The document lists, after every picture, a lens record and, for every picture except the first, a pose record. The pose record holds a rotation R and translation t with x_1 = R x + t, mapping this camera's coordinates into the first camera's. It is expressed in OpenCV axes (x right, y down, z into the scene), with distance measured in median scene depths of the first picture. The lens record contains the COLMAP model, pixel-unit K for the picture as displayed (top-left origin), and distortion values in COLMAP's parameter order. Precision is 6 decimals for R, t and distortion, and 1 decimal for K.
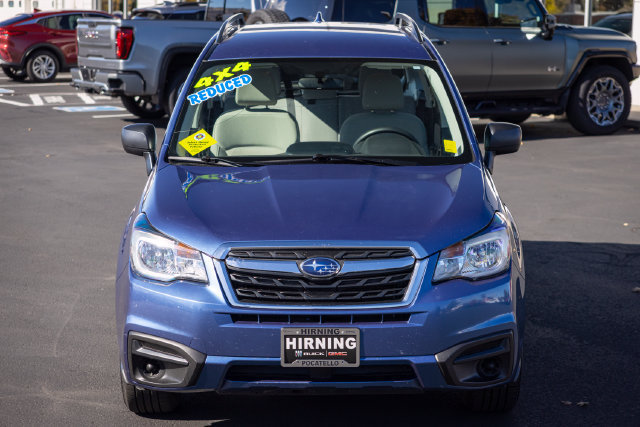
lens RADIAL K [[1344.6, 0, 320.0], [0, 1344.6, 189.9], [0, 0, 1]] dist [0.028052, -0.053905]
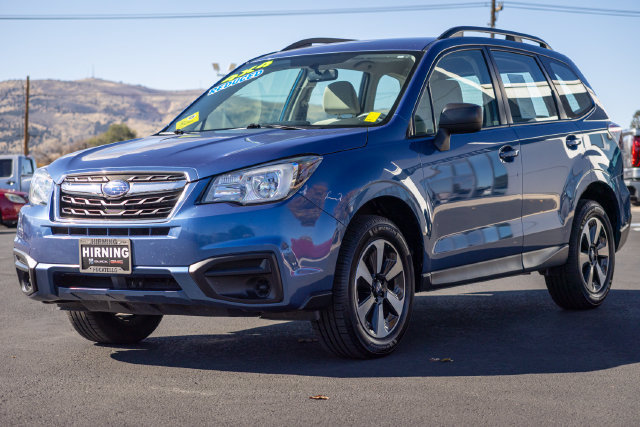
lens RADIAL K [[1344.6, 0, 320.0], [0, 1344.6, 189.9], [0, 0, 1]] dist [0.028052, -0.053905]
pose [[0.844511, -0.009016, -0.535462, 0.758462], [-0.058546, 0.992311, -0.109046, 0.172179], [0.532328, 0.123440, 0.837490, 0.121005]]
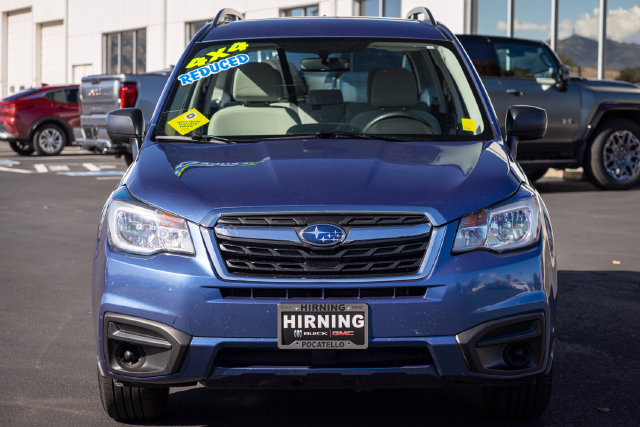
lens RADIAL K [[1344.6, 0, 320.0], [0, 1344.6, 189.9], [0, 0, 1]] dist [0.028052, -0.053905]
pose [[0.999967, -0.003009, -0.007605, 0.004977], [0.002505, 0.997856, -0.065396, 0.084251], [0.007786, 0.065375, 0.997830, 0.125569]]
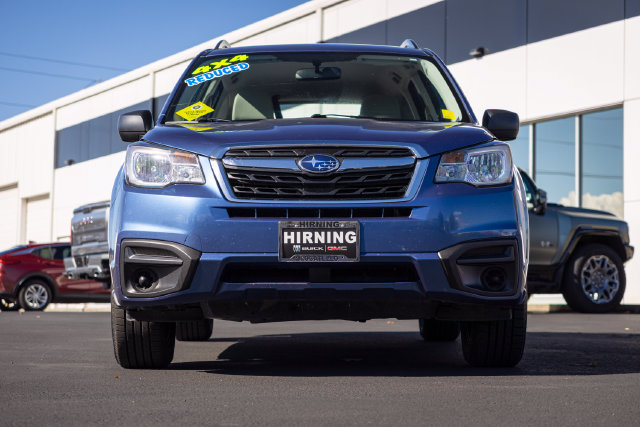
lens RADIAL K [[1344.6, 0, 320.0], [0, 1344.6, 189.9], [0, 0, 1]] dist [0.028052, -0.053905]
pose [[0.999983, -0.000192, 0.005841, -0.004860], [0.001364, 0.979498, -0.201448, 0.269676], [-0.005683, 0.201452, 0.979482, 0.042890]]
